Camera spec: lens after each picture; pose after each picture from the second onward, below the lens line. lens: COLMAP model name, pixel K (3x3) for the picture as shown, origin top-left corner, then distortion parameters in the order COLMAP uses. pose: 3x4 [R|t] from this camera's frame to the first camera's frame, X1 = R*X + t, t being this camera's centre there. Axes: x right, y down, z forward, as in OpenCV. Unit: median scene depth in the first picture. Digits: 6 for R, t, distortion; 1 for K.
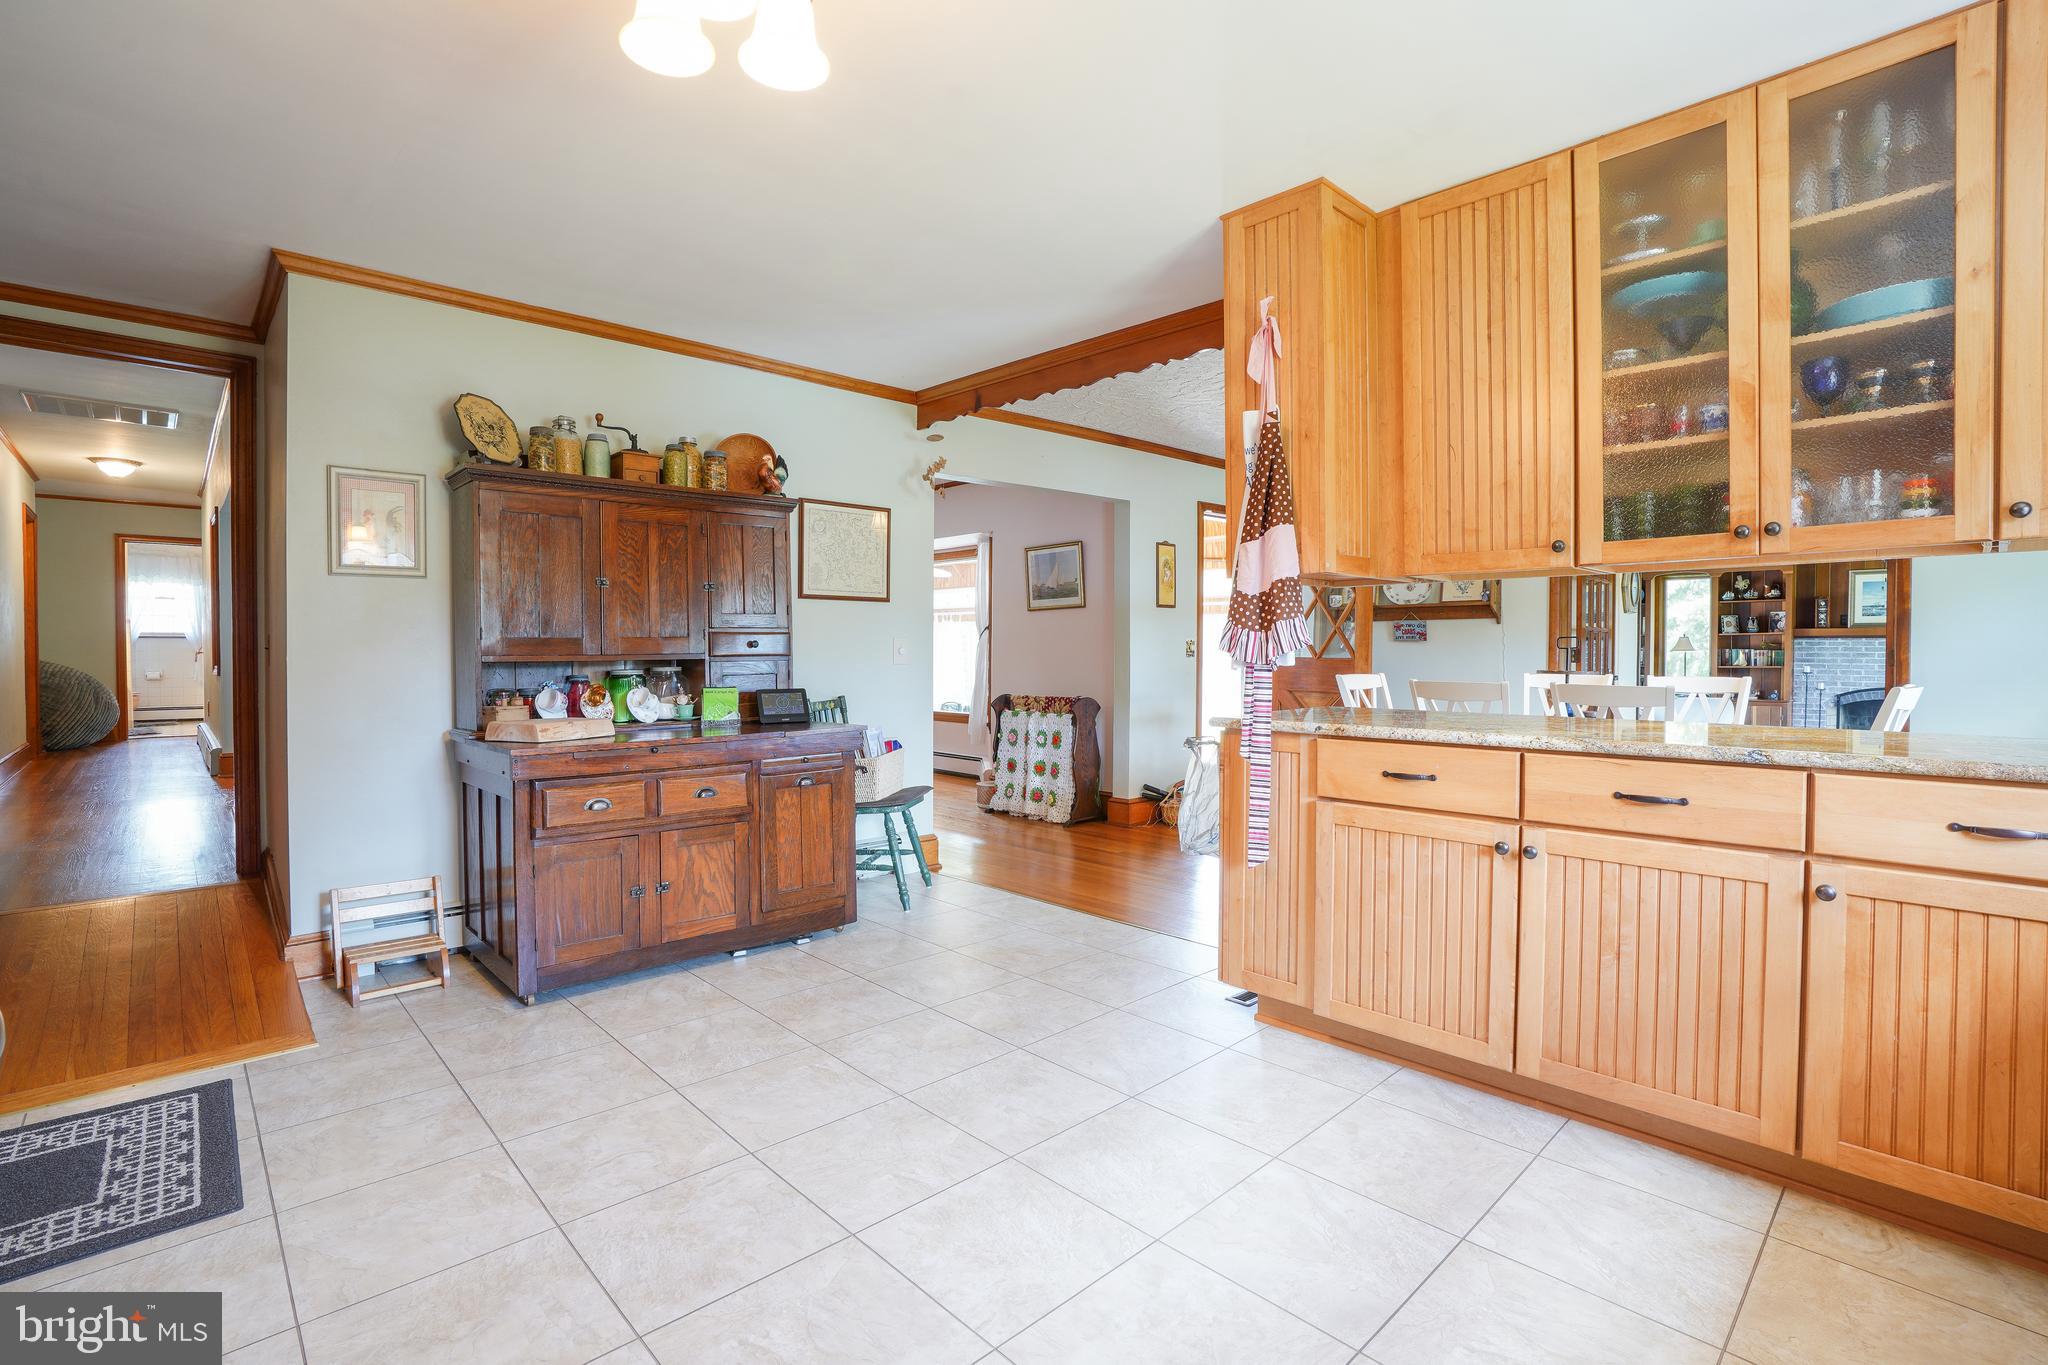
lens RADIAL K [[945.3, 0, 1024.4], [0, 945.3, 666.8], [0, 0, 1]] dist [-0.037014, 0.004962]
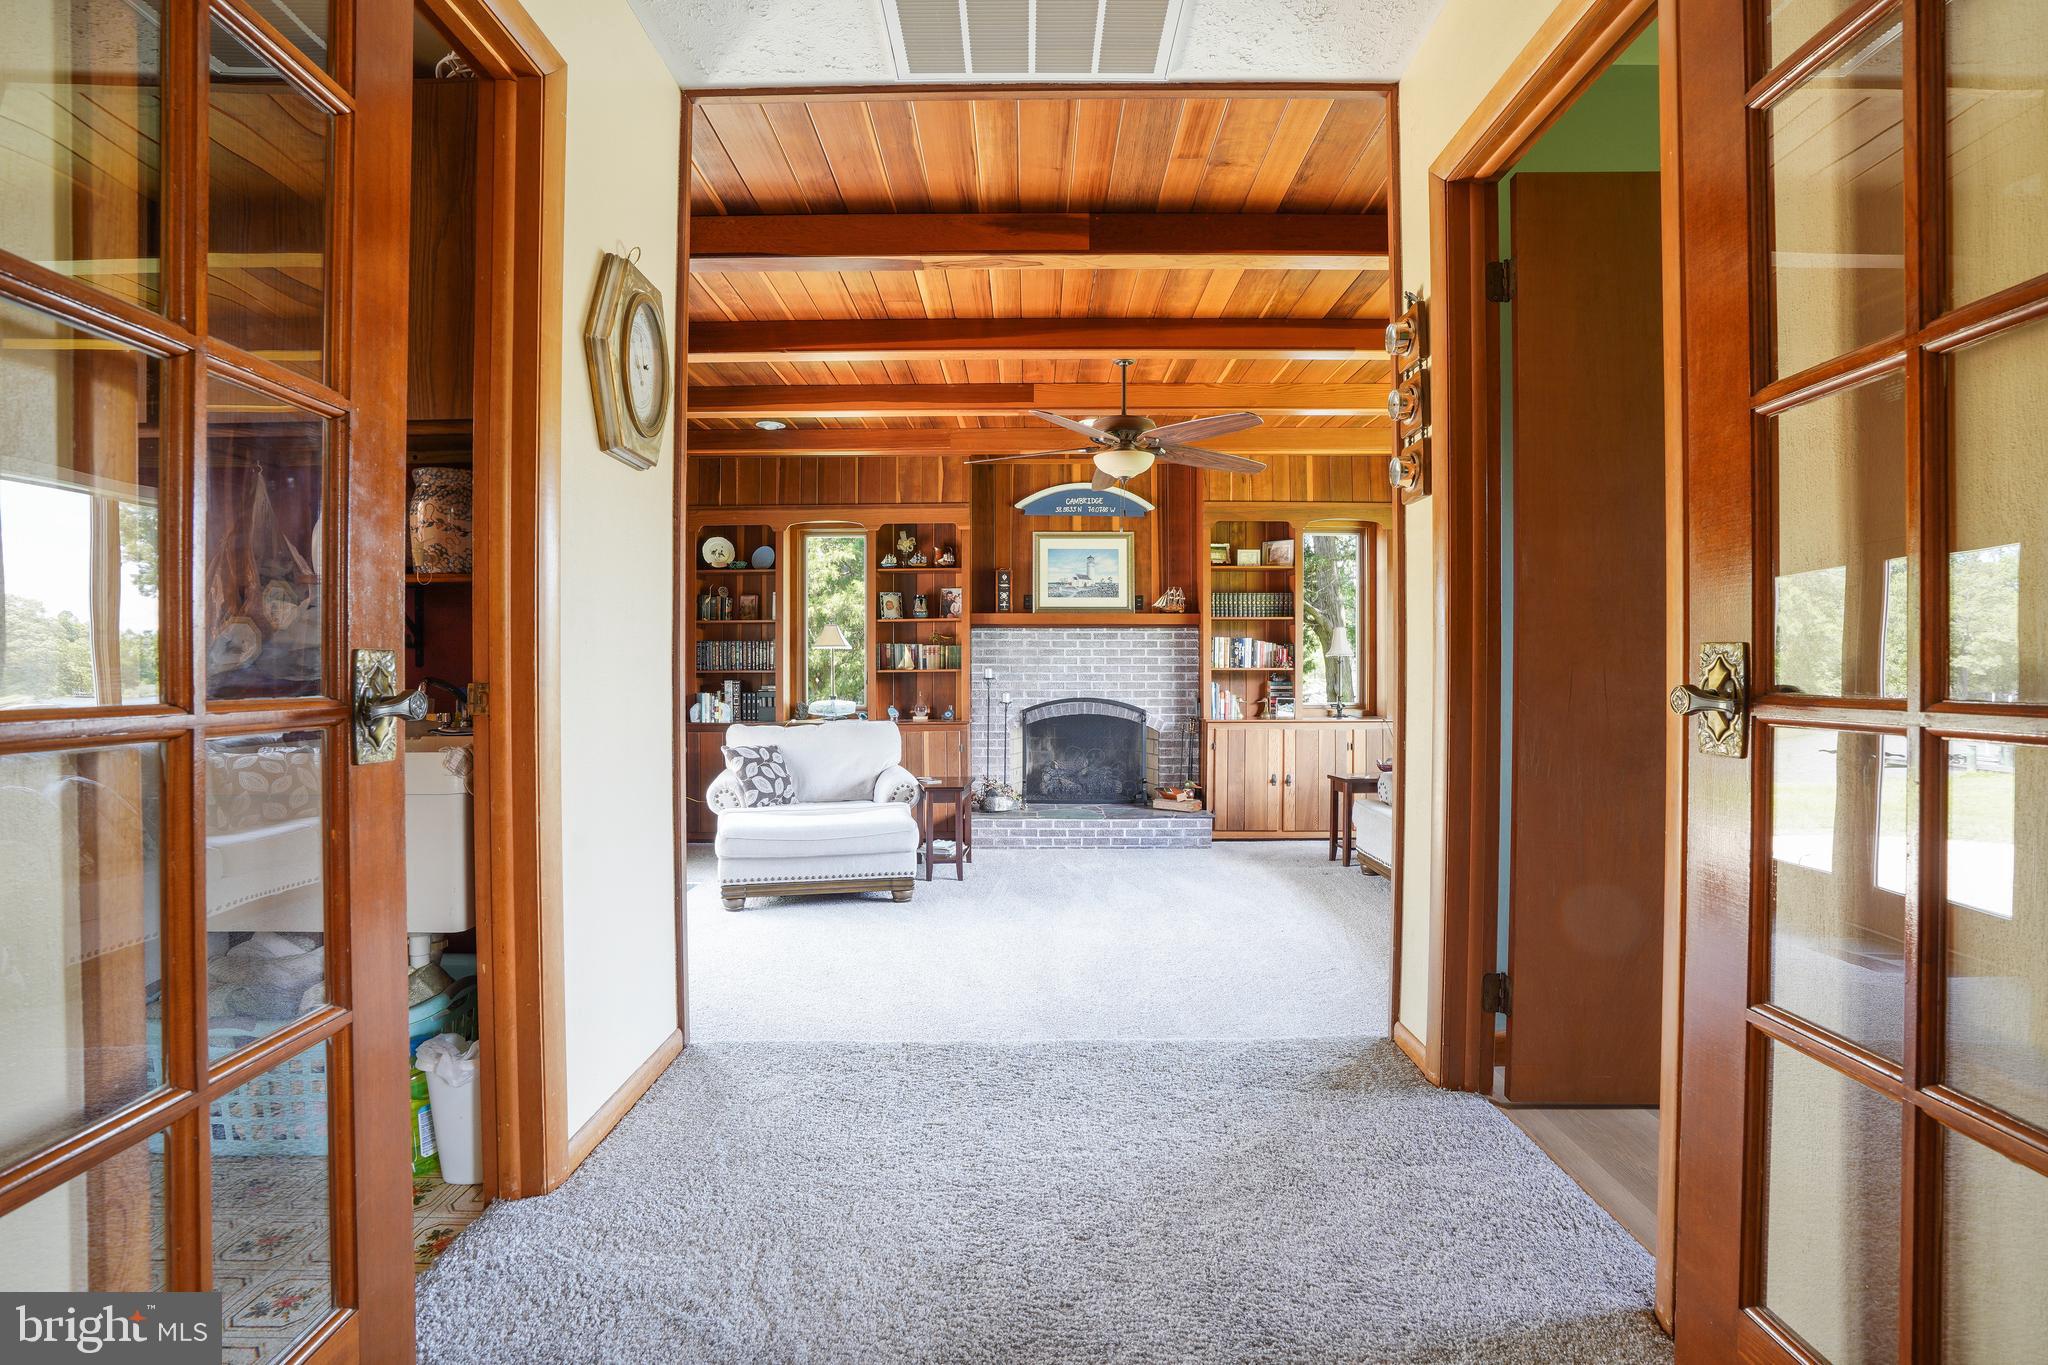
lens RADIAL K [[945.3, 0, 1028.1], [0, 945.3, 672.5], [0, 0, 1]] dist [-0.037014, 0.004962]
pose [[0.690746, -0.011825, 0.723001, 0.815491], [0.015693, 0.999876, 0.001361, 0.003811], [-0.722927, 0.010406, 0.690846, 1.109334]]
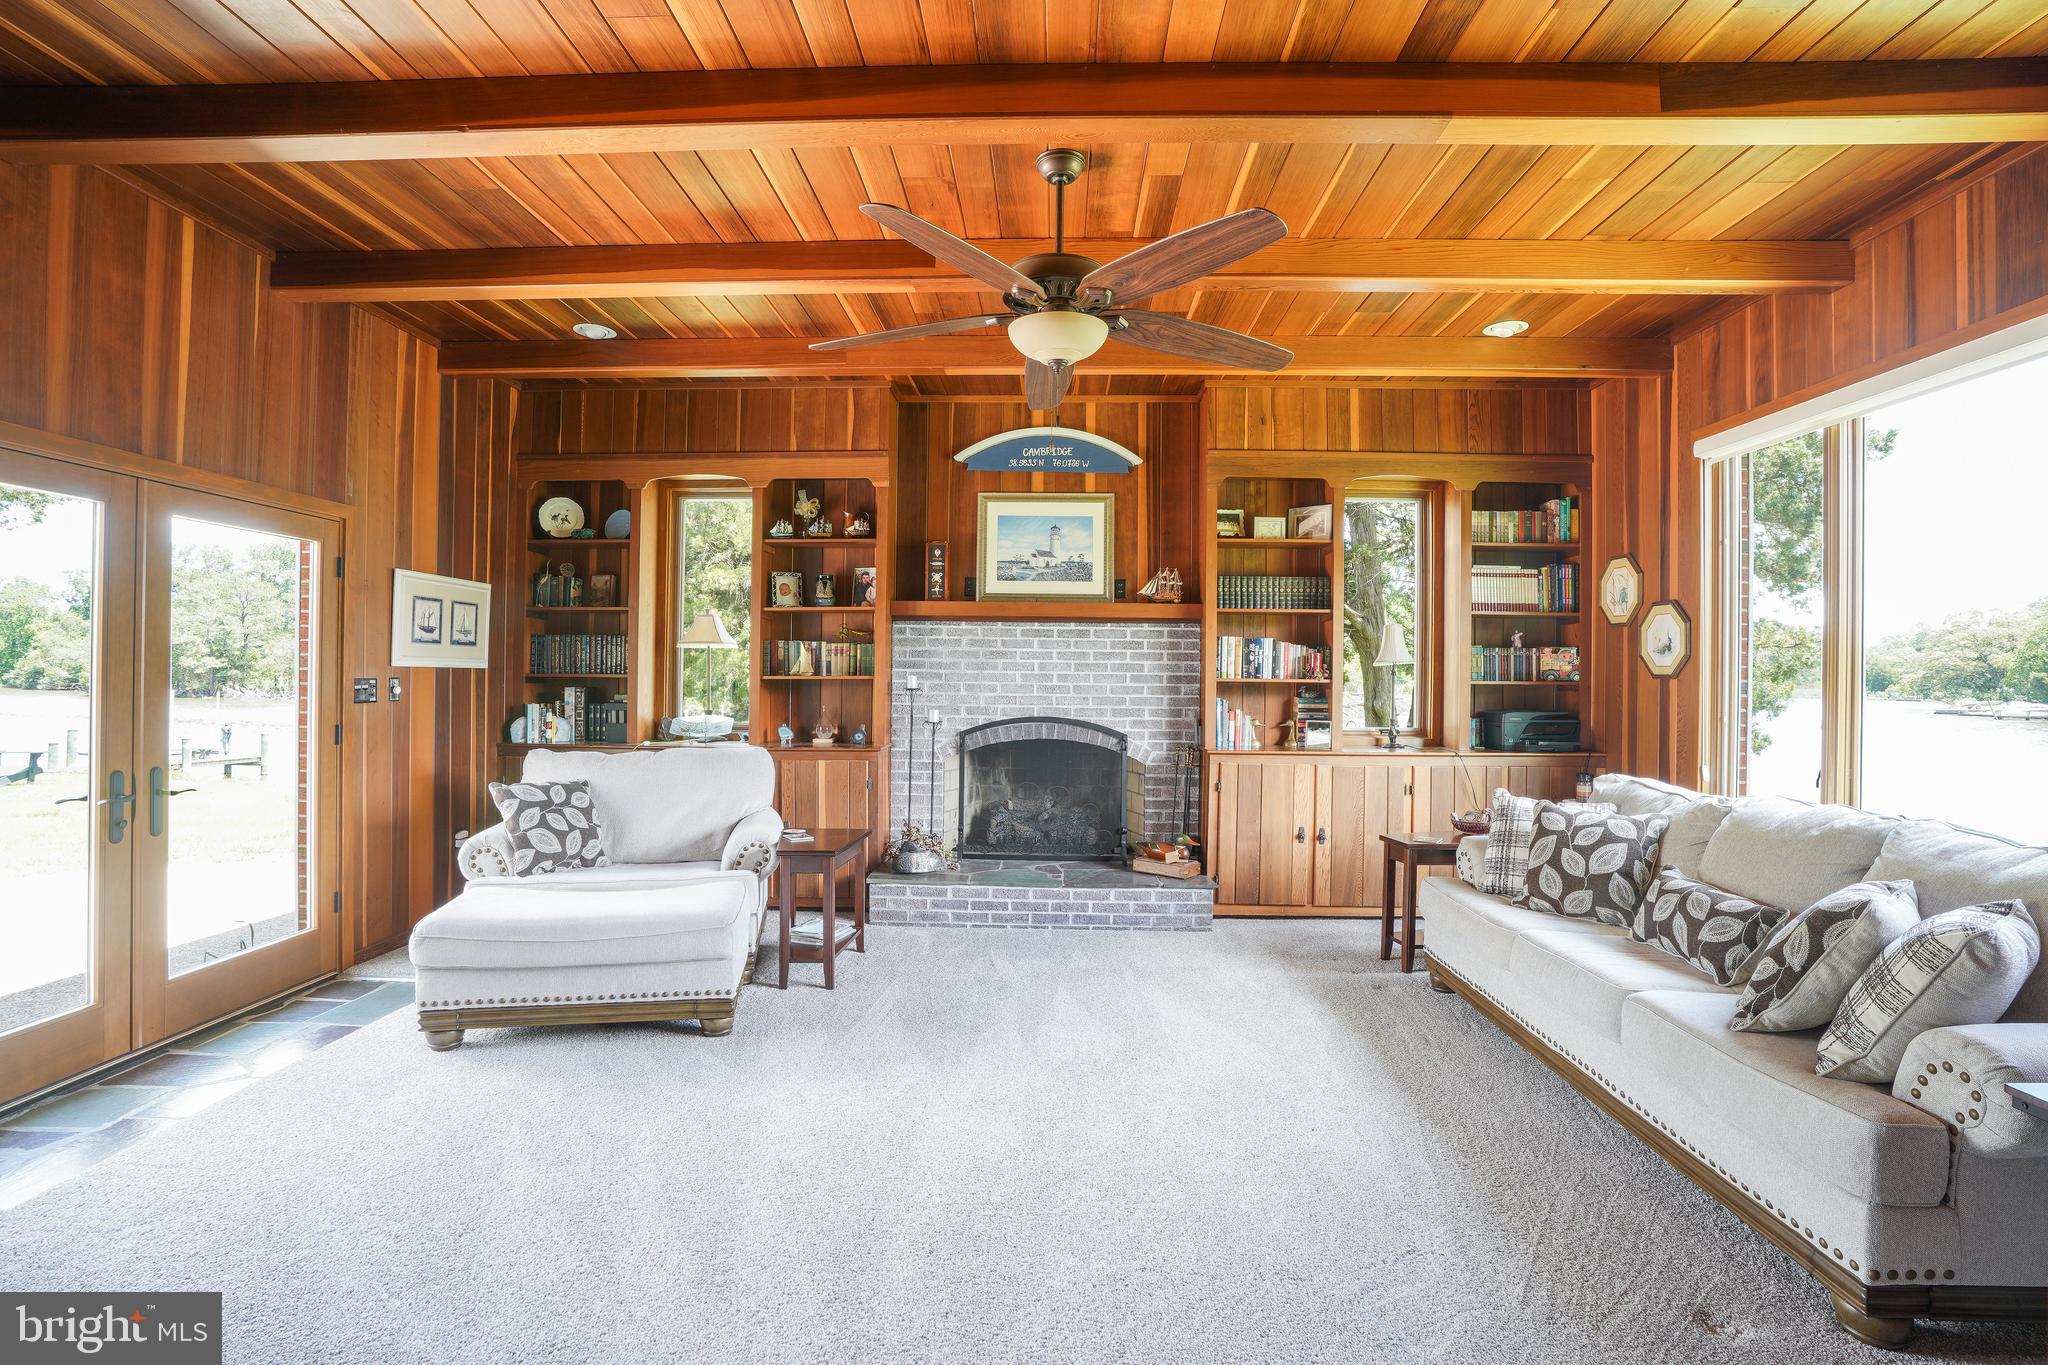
lens RADIAL K [[945.3, 0, 1025.6], [0, 945.3, 673.4], [0, 0, 1]] dist [-0.037014, 0.004962]
pose [[0.712556, 0.002835, 0.701609, 1.182470], [0.003534, 0.999965, -0.007629, 0.005072], [-0.701606, 0.007916, 0.712521, 1.314307]]
